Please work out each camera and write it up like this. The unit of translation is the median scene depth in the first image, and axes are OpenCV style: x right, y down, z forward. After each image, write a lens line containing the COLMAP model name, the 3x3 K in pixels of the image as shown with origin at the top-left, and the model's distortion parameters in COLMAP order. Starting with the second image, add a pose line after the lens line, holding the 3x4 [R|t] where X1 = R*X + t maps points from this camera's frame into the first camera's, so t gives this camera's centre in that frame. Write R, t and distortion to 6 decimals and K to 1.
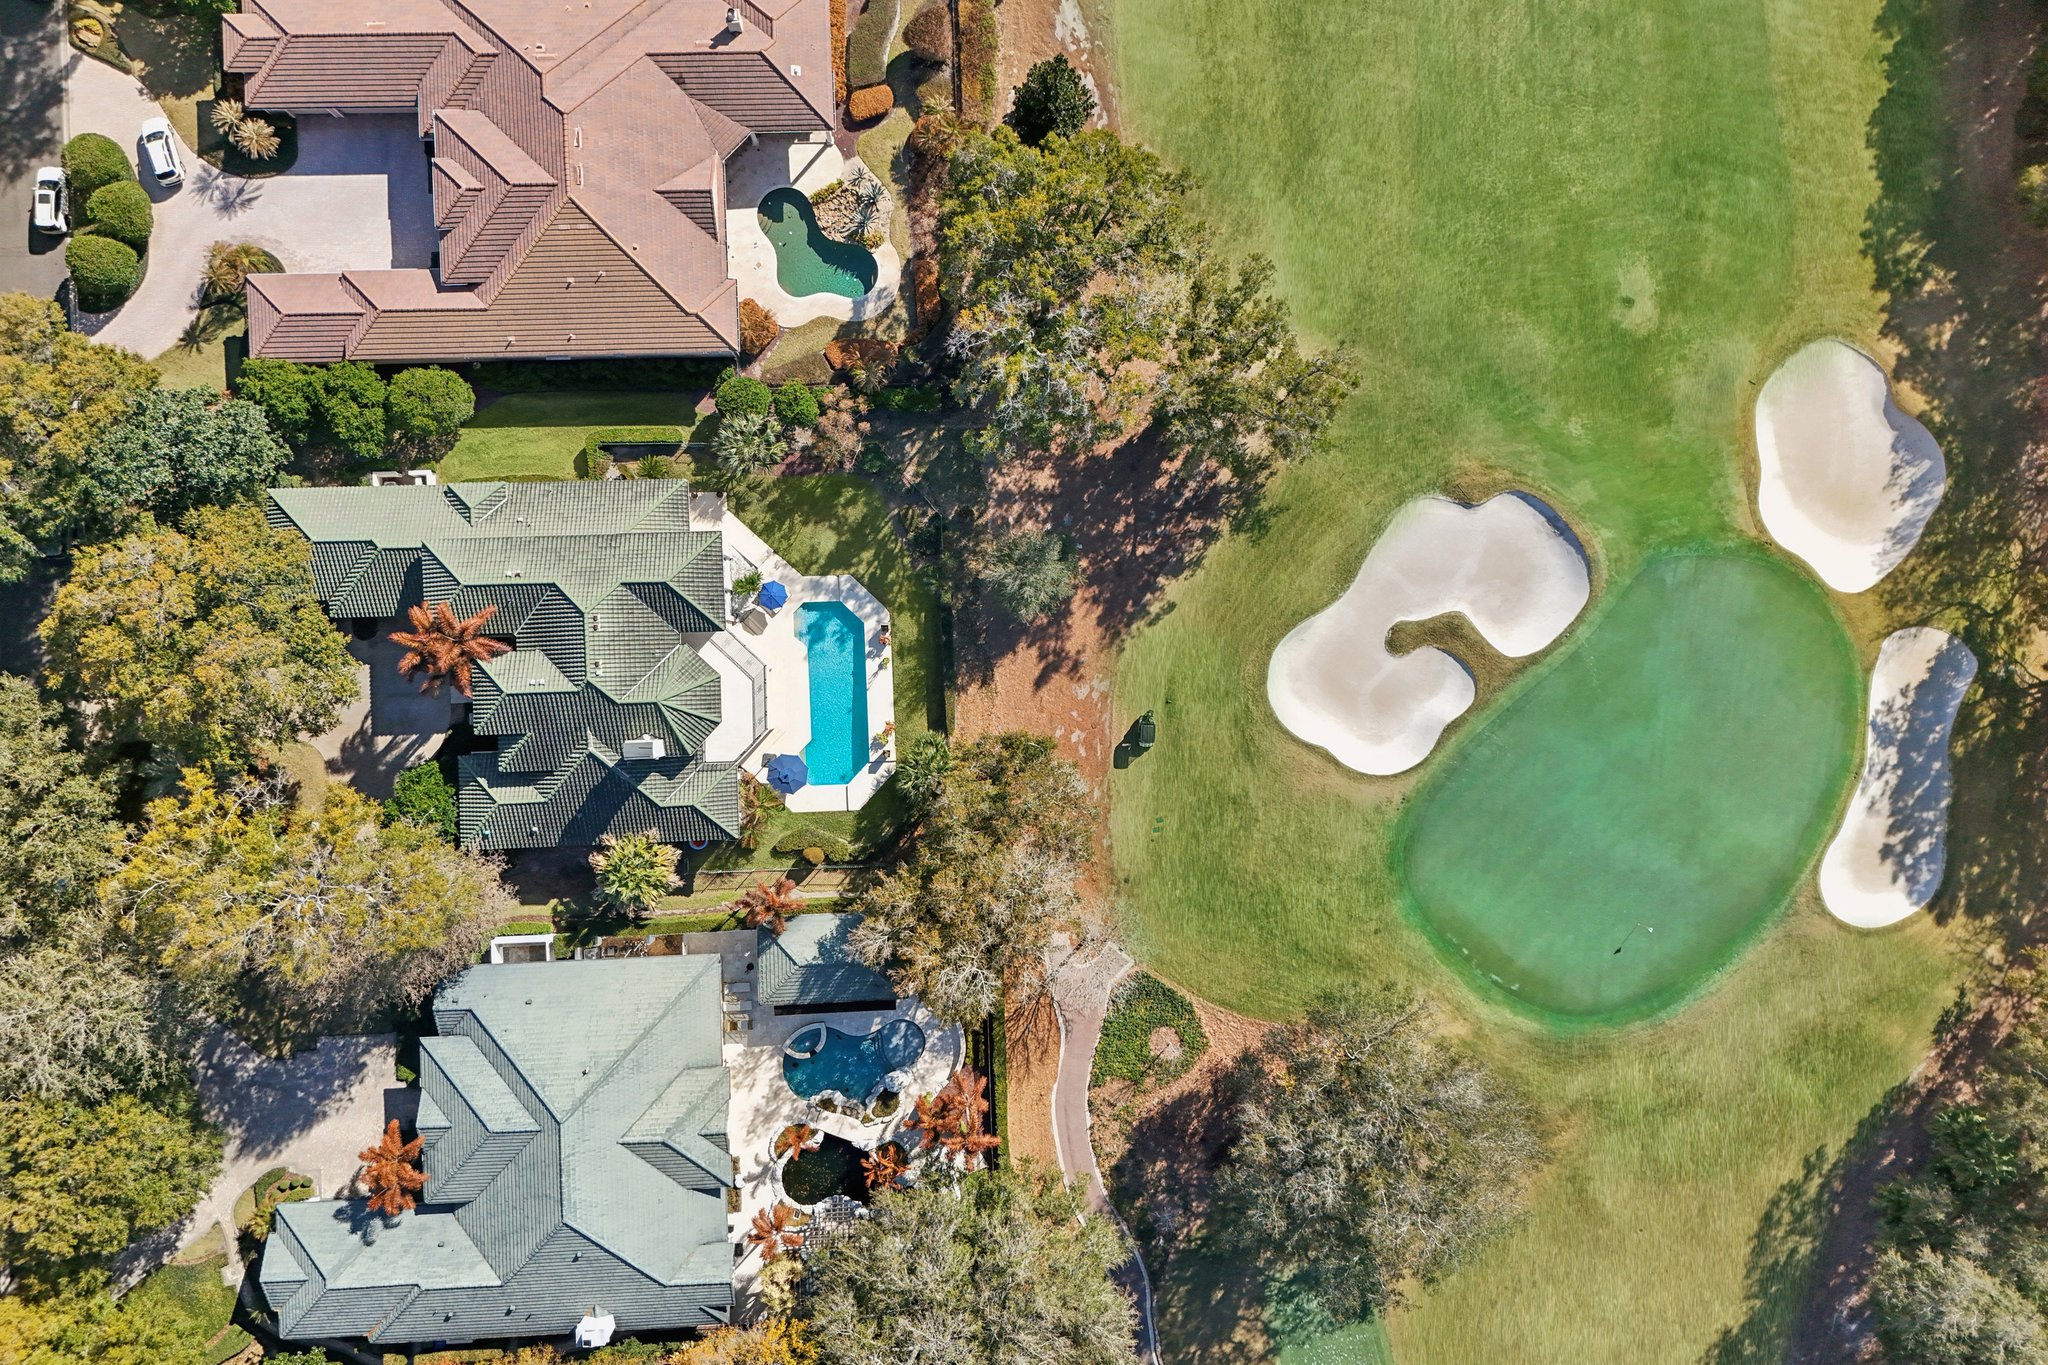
lens RADIAL K [[1500.3, 0, 1020.2], [0, 1500.3, 680.5], [0, 0, 1]] dist [0.075437, -0.084645]
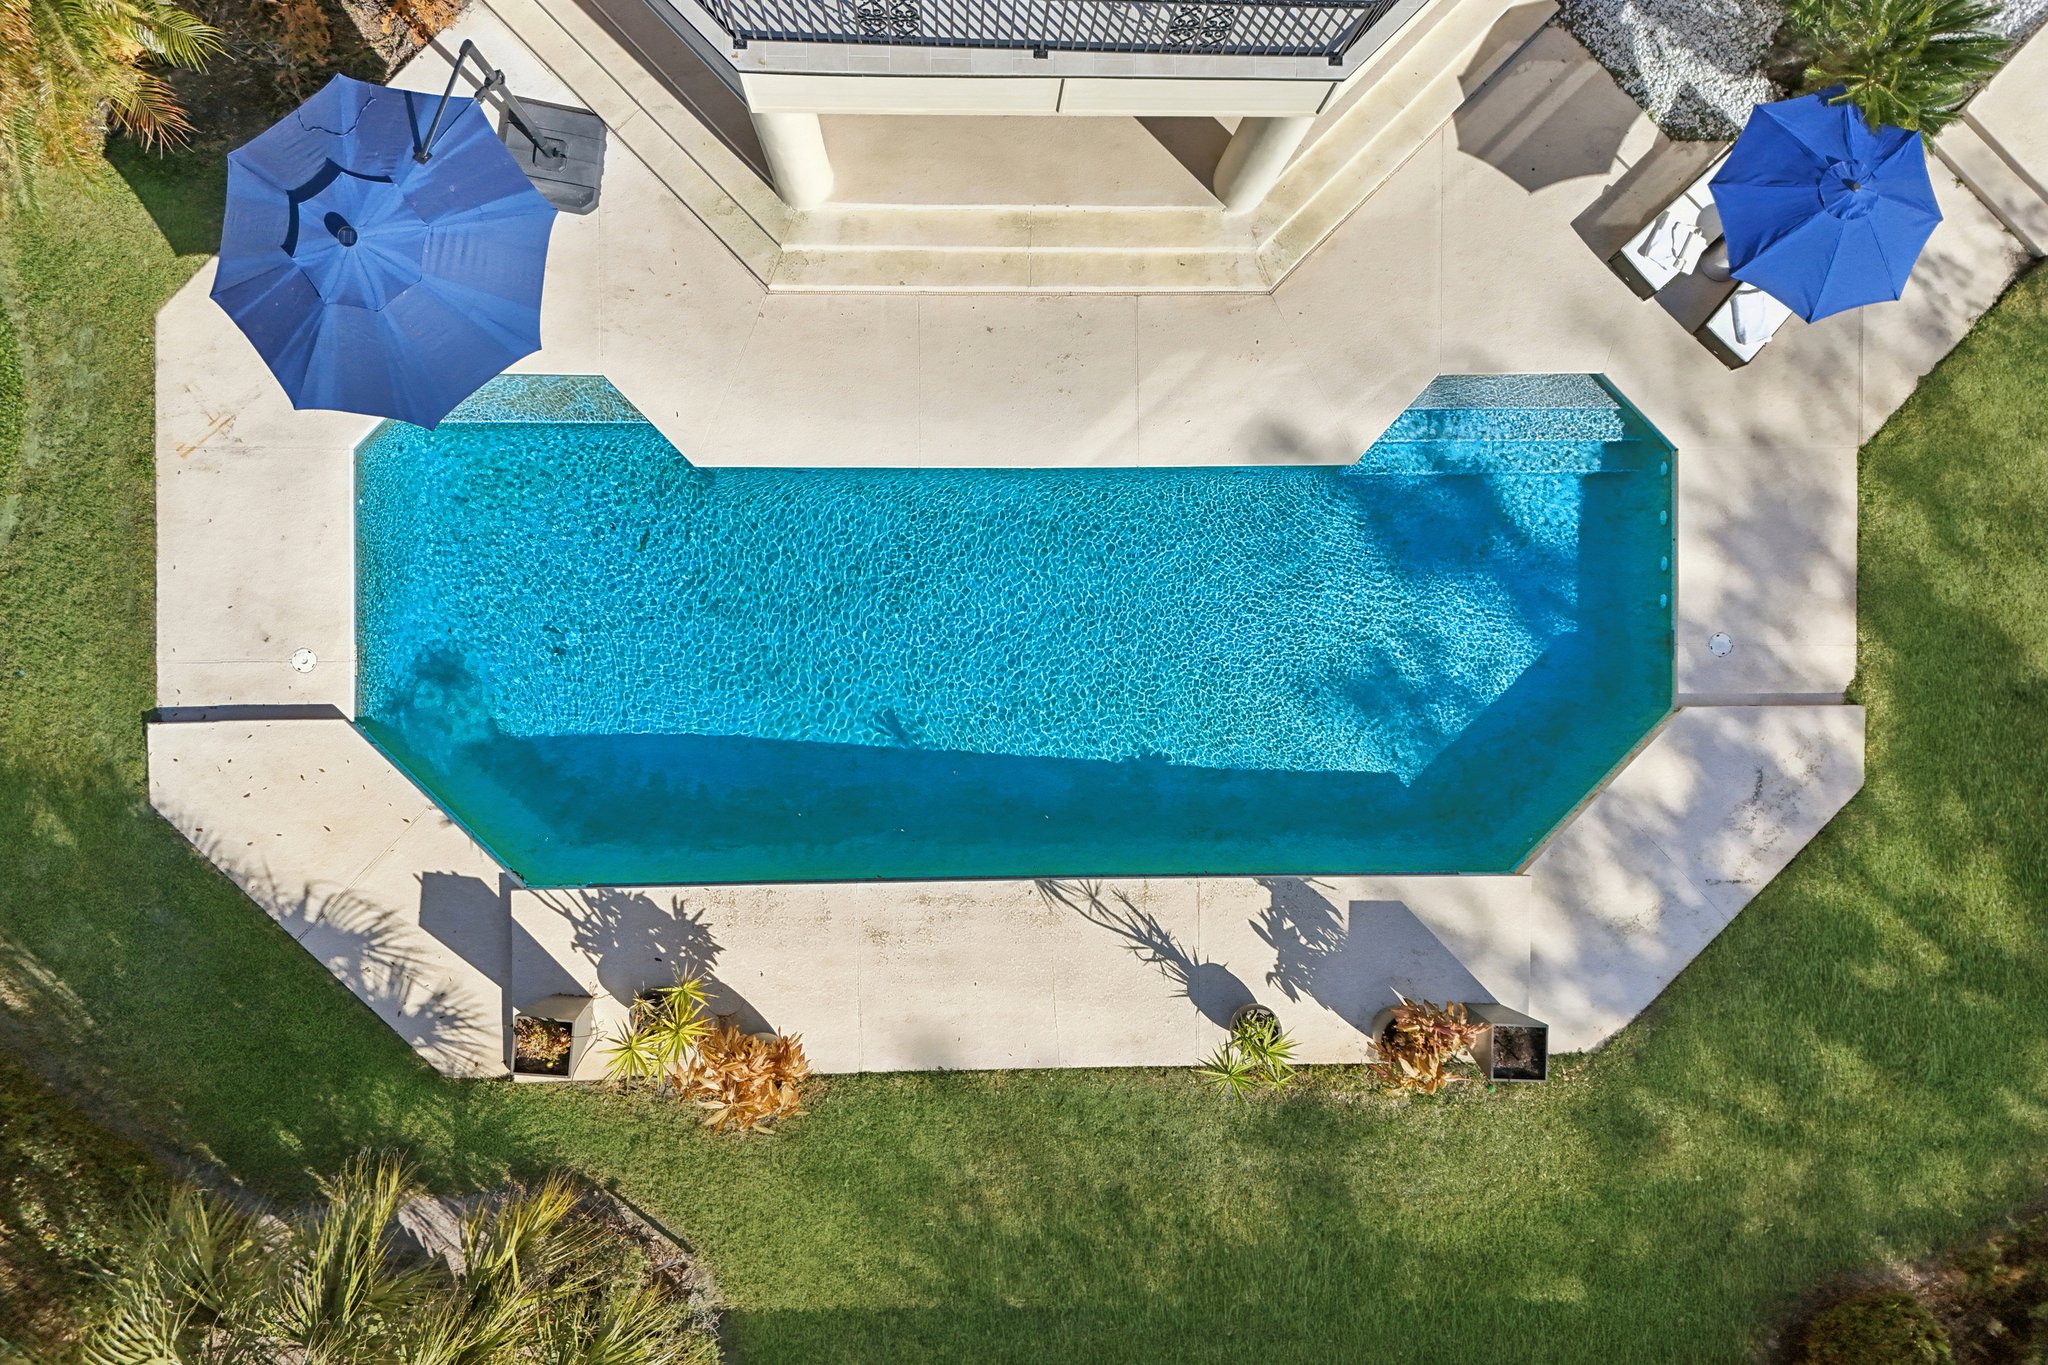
lens RADIAL K [[1500.3, 0, 1020.2], [0, 1500.3, 680.5], [0, 0, 1]] dist [0.075437, -0.084645]
pose [[-0.028537, 0.998167, -0.053361, -0.114425], [-0.999326, -0.029721, -0.021526, 0.012179], [-0.023073, 0.052710, 0.998343, 0.873737]]
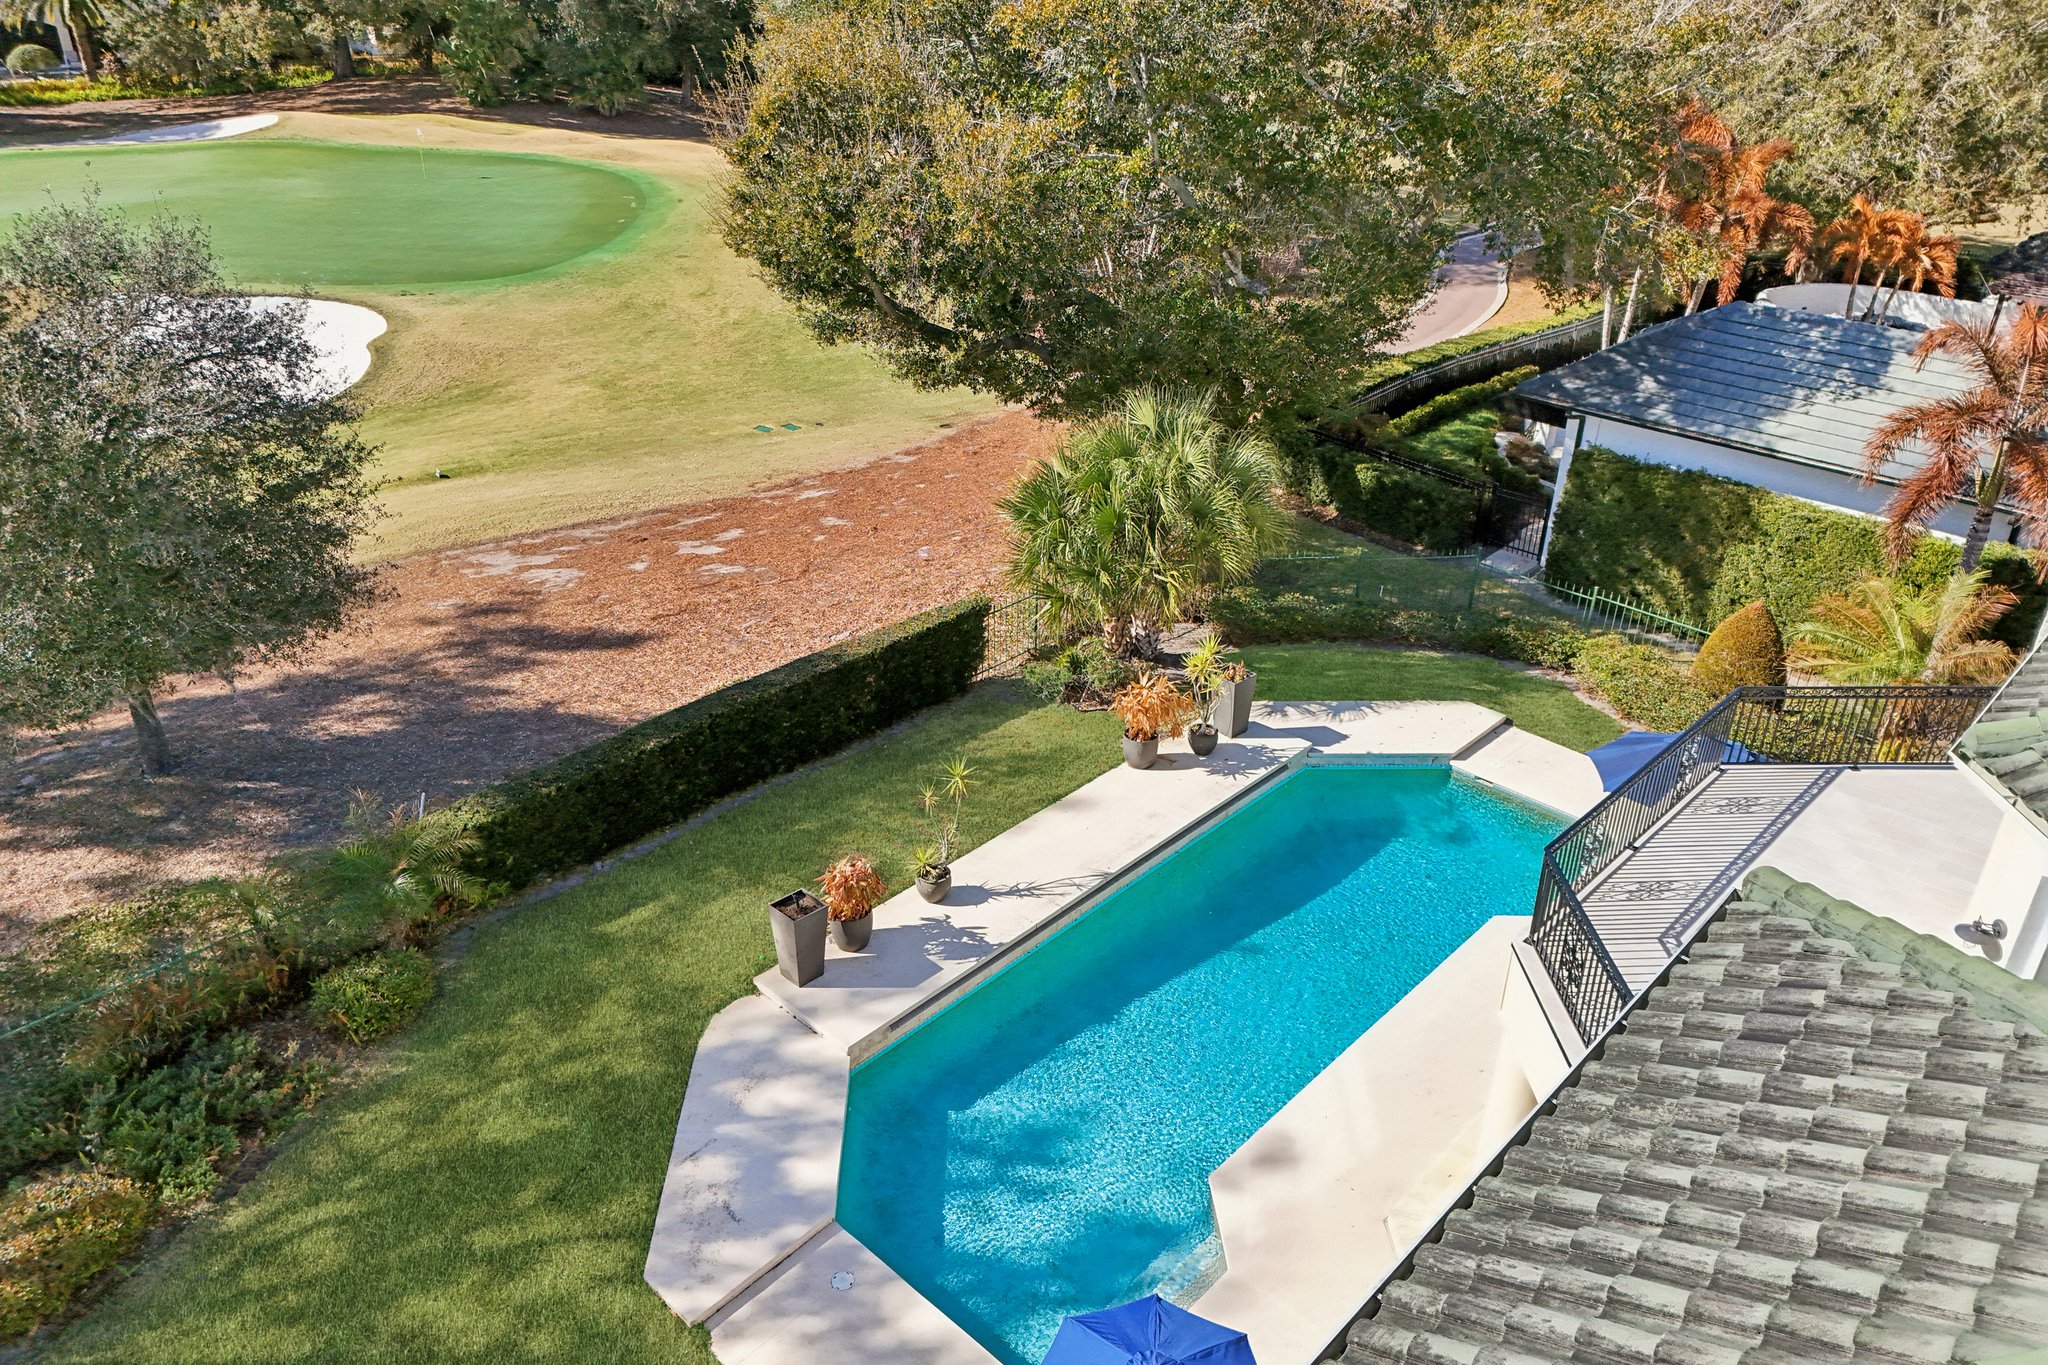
lens RADIAL K [[1500.3, 0, 1020.2], [0, 1500.3, 680.5], [0, 0, 1]] dist [0.075437, -0.084645]
pose [[-0.697615, -0.406342, 0.590101, -0.202392], [0.712326, -0.304874, 0.632174, -0.120386], [-0.076972, 0.861358, 0.502133, 0.891555]]
